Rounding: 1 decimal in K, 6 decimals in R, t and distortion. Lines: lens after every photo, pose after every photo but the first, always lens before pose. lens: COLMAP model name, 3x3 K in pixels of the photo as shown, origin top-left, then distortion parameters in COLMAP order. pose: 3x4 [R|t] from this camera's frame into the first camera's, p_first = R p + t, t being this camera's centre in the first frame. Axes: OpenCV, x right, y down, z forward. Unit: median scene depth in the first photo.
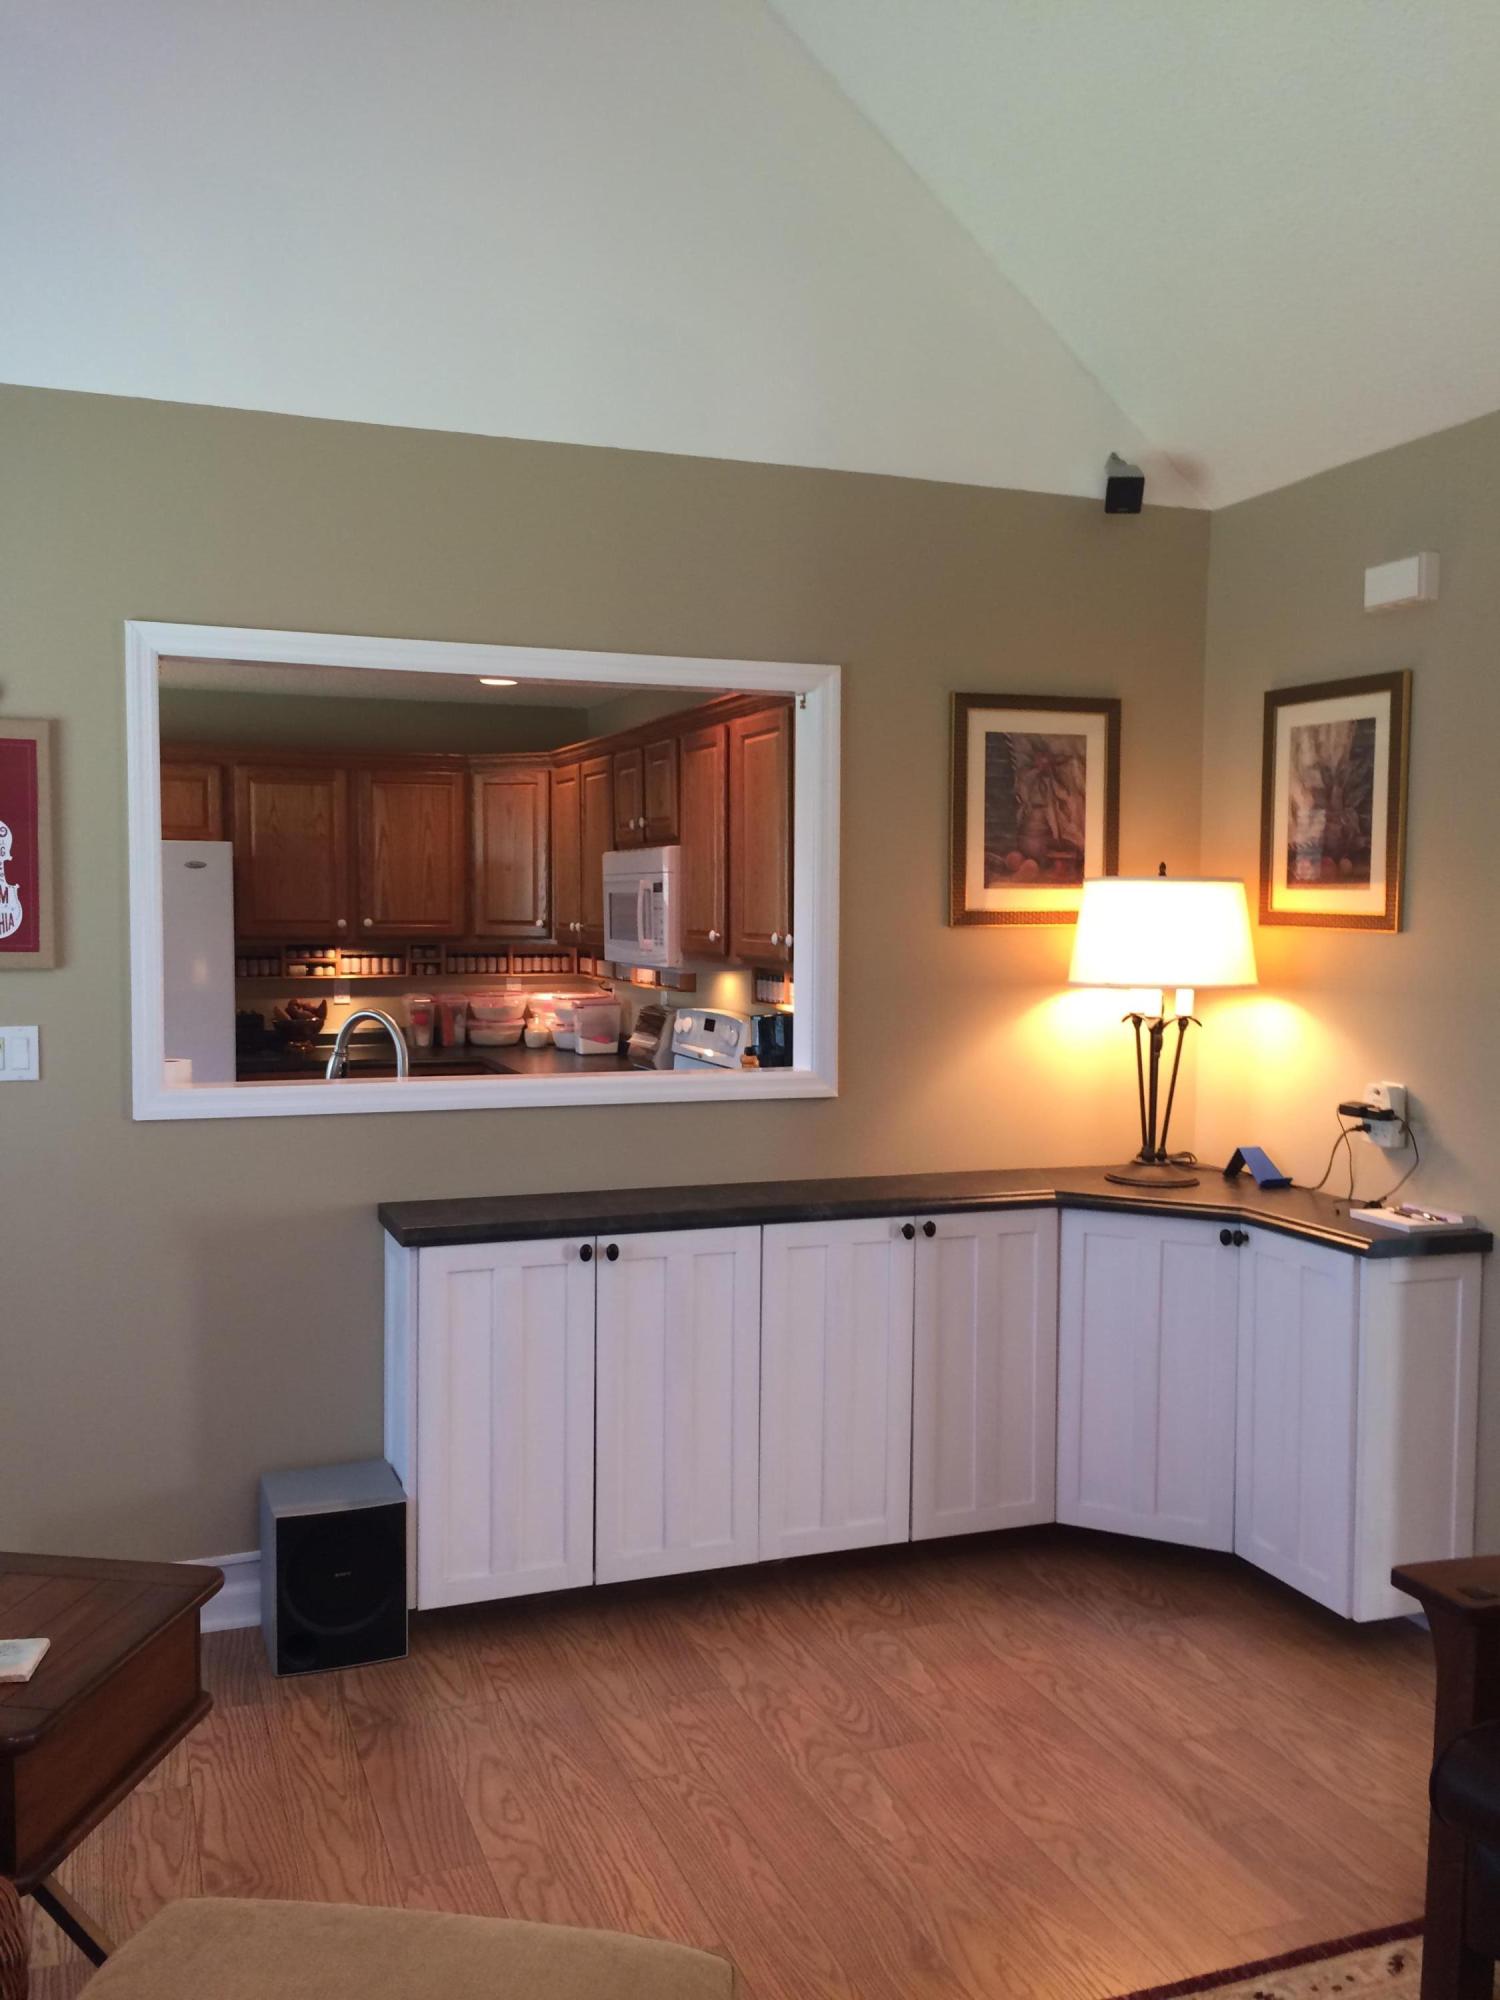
lens RADIAL K [[1729.4, 0, 750.0], [0, 1729.4, 1000.0], [0, 0, 1]] dist [0.090180, -0.115247]
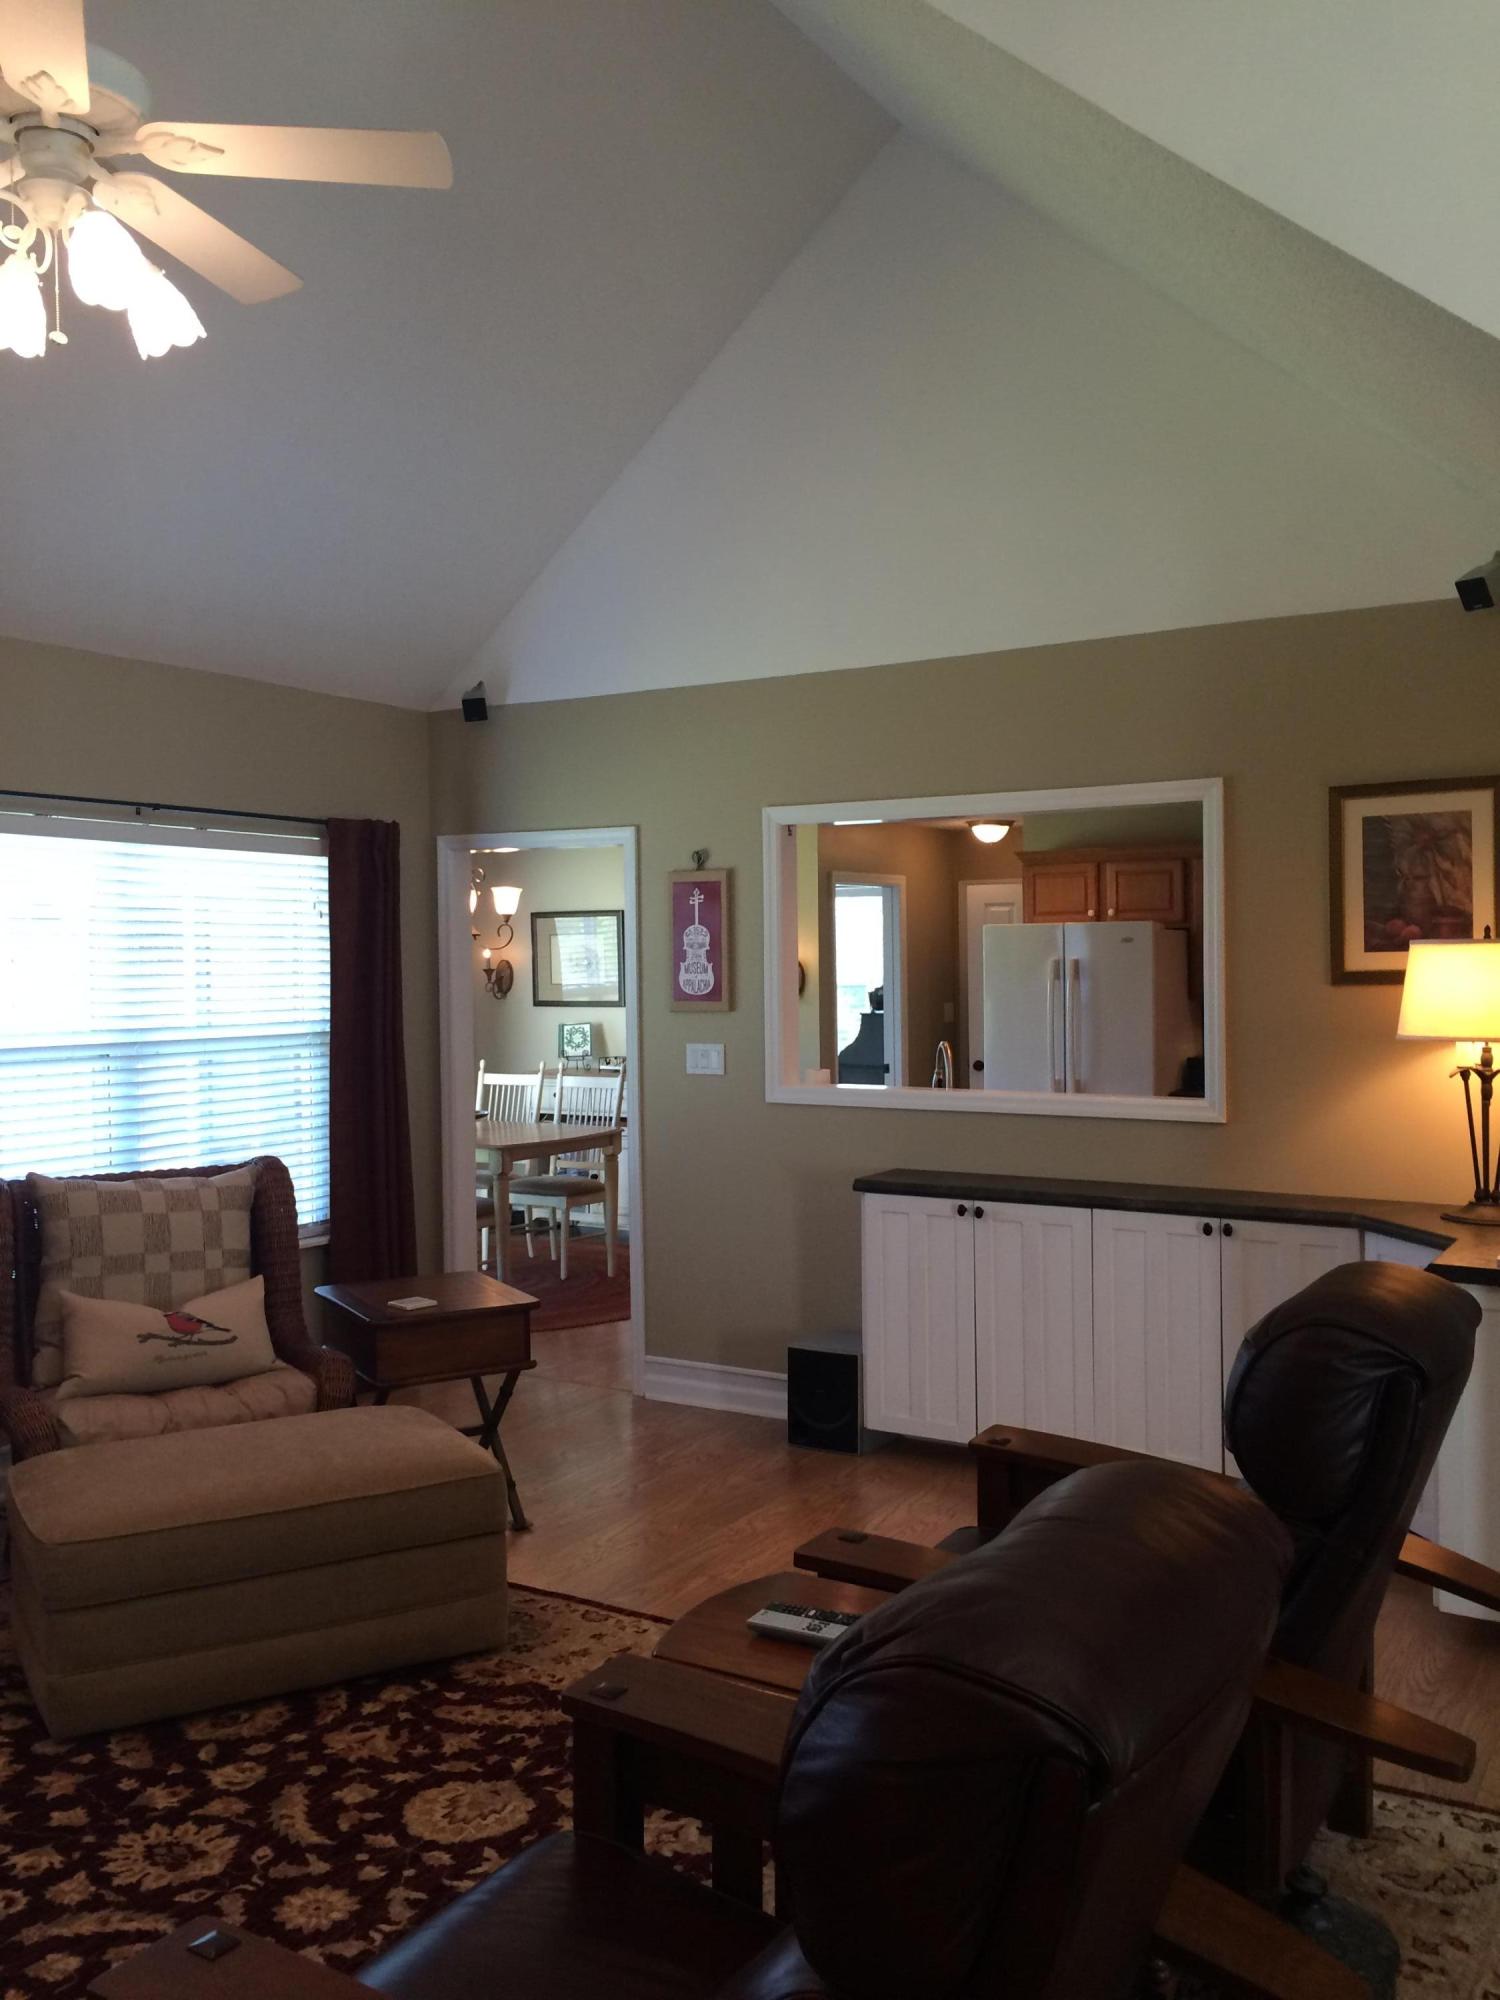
lens RADIAL K [[1728.0, 0, 746.5], [0, 1728.0, 1022.8], [0, 0, 1]] dist [0.063497, -0.106820]
pose [[0.617023, 0.014313, -0.786815, 0.514631], [-0.032213, 0.999456, -0.007081, 0.002615], [0.786286, 0.029714, 0.617148, -0.022061]]
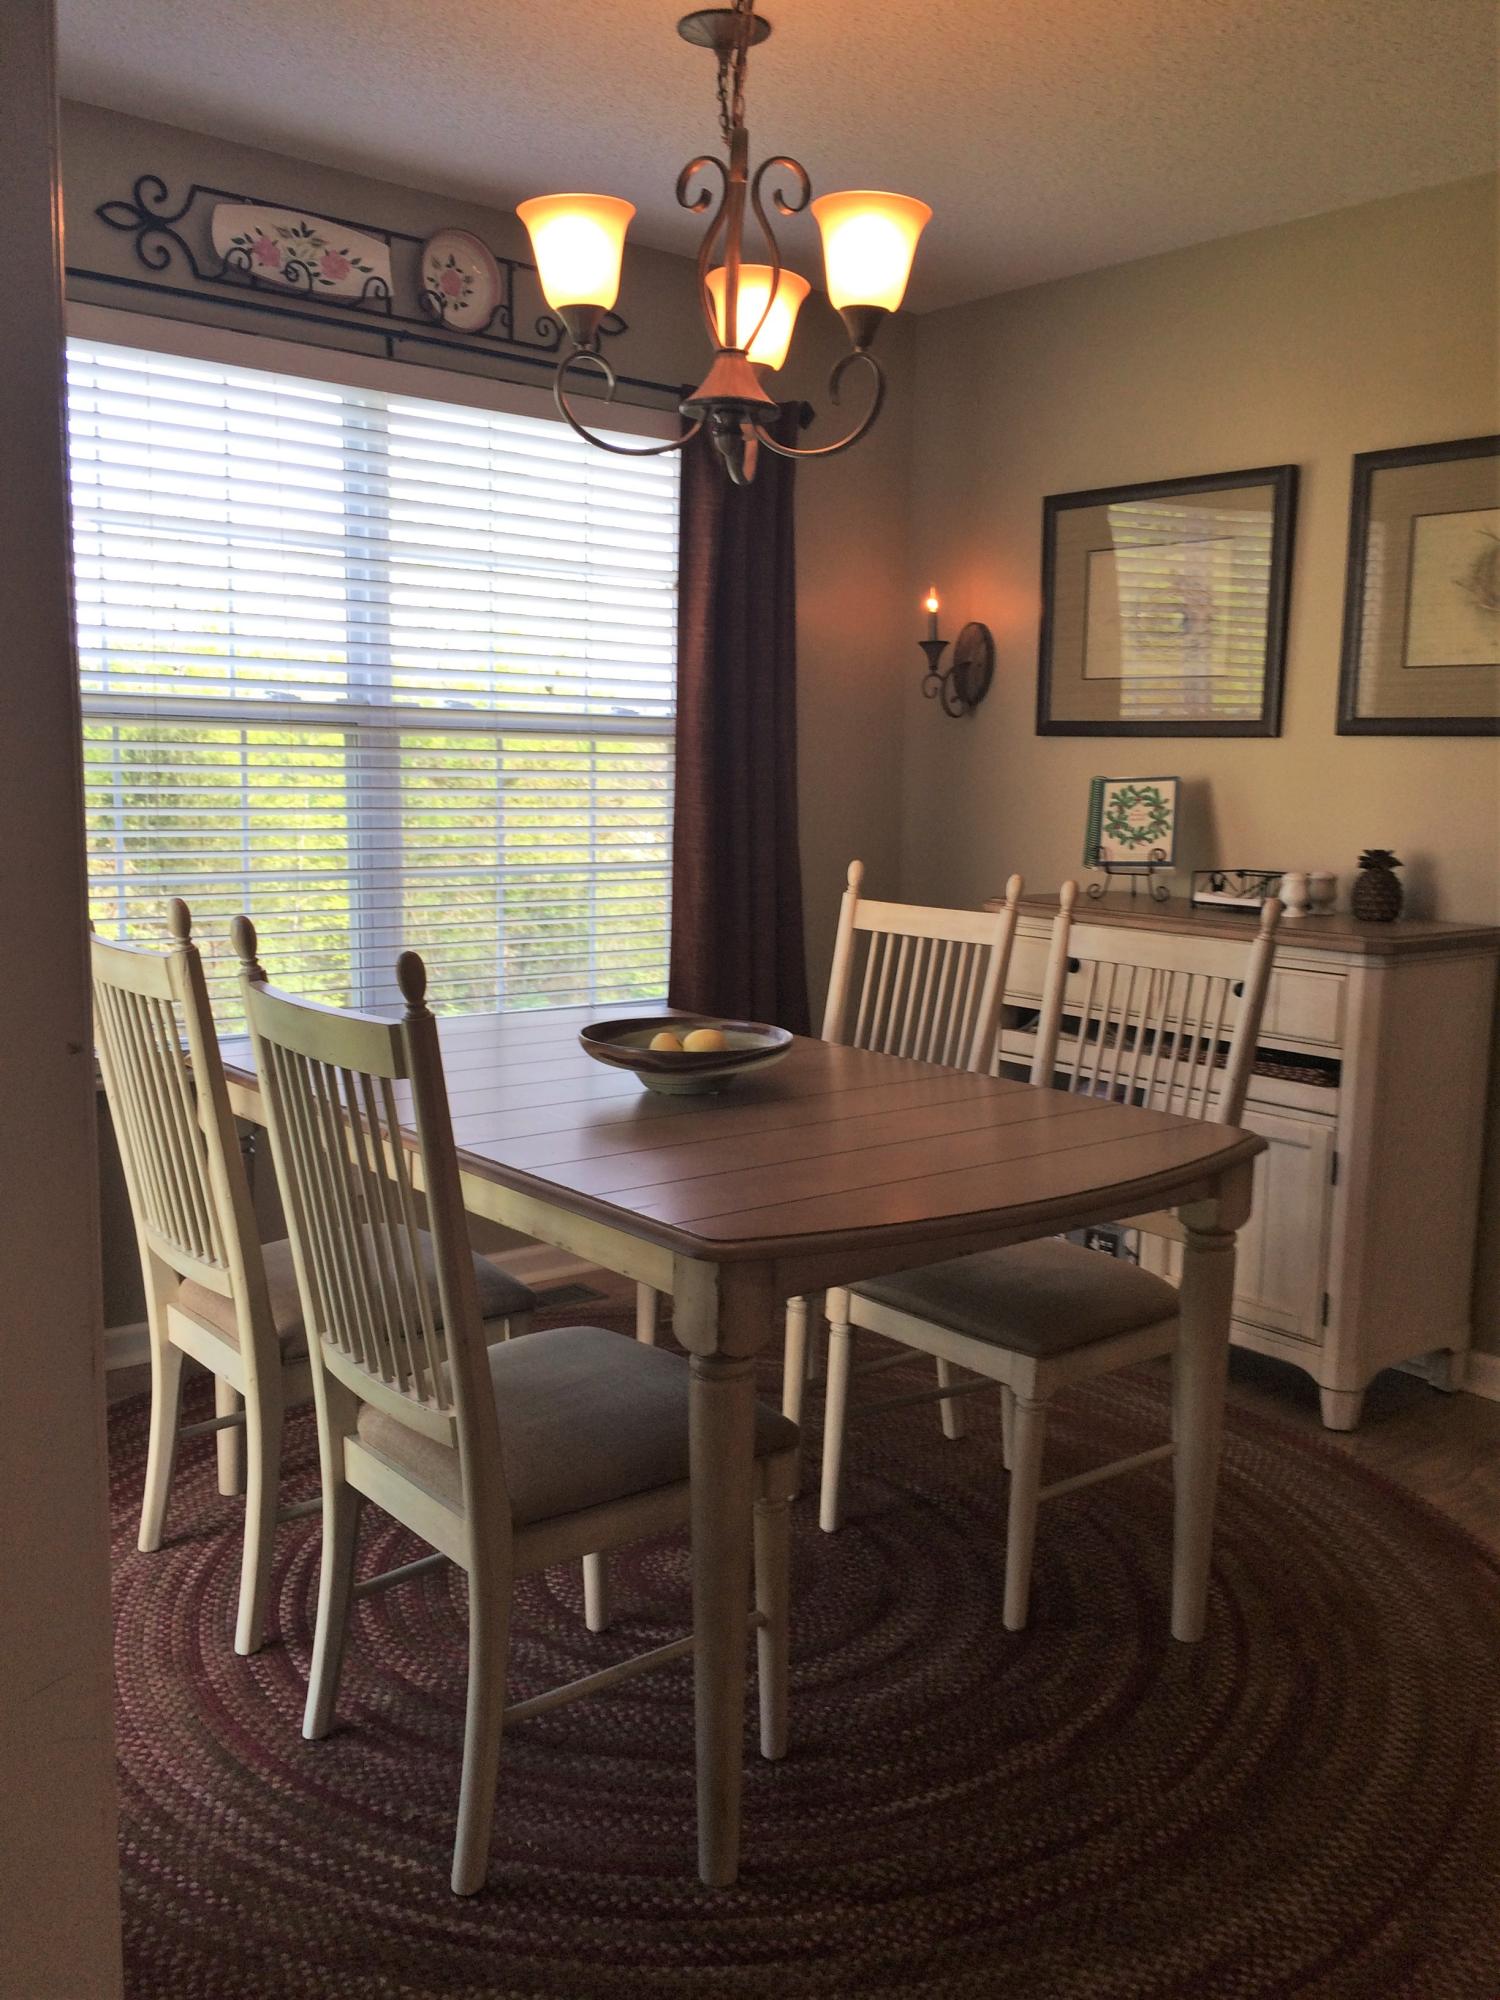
lens RADIAL K [[1728.0, 0, 746.5], [0, 1728.0, 1022.8], [0, 0, 1]] dist [0.063497, -0.106820]
pose [[0.318654, 0.140785, -0.937358, -0.270170], [-0.073813, 0.989591, 0.123538, 0.016793], [0.944993, 0.029823, 0.325728, 0.494635]]
